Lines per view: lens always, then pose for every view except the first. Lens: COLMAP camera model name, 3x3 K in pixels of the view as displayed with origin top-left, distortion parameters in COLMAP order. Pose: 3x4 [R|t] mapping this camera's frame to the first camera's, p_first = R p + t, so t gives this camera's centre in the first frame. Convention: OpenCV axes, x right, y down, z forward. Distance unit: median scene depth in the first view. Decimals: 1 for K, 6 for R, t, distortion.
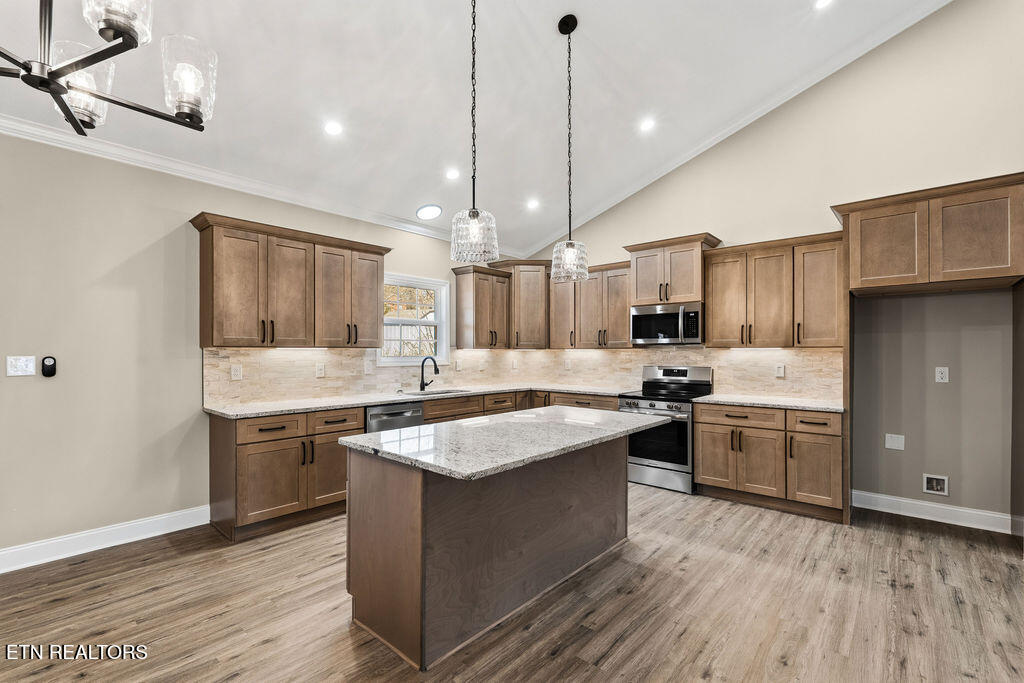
lens RADIAL K [[448.6, 0, 505.3], [0, 448.6, 346.5], [0, 0, 1]] dist [-0.007220, 0.001520]
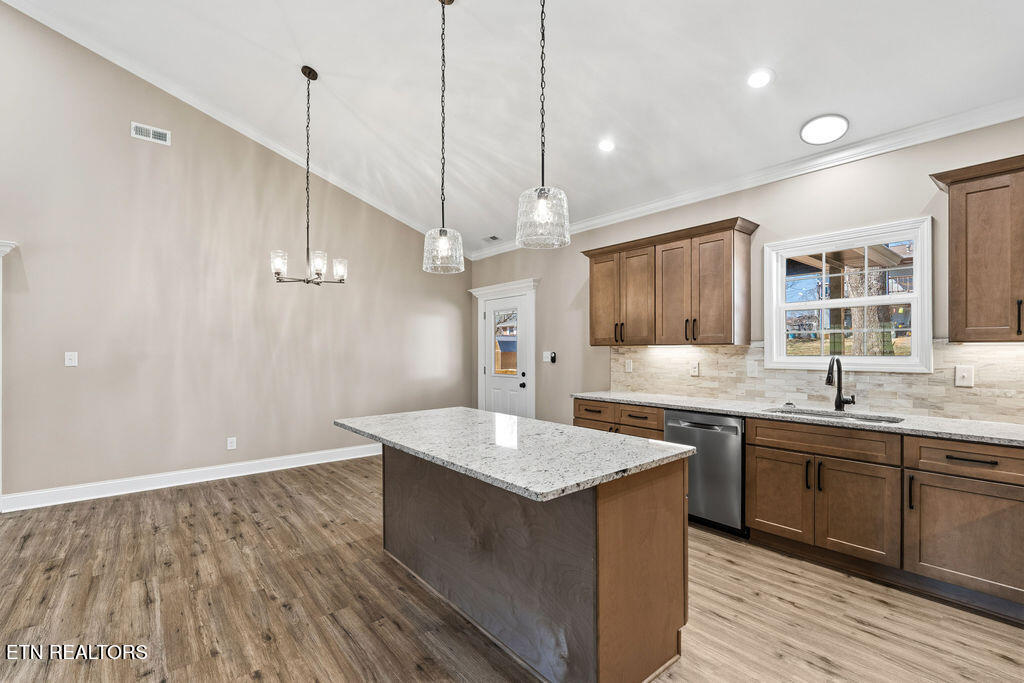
lens RADIAL K [[448.6, 0, 519.3], [0, 448.6, 347.9], [0, 0, 1]] dist [-0.007220, 0.001520]
pose [[-0.134928, -0.003306, -0.990850, 0.608477], [0.013754, 0.999892, -0.005209, 0.008914], [0.990760, -0.014330, -0.134868, 0.772685]]
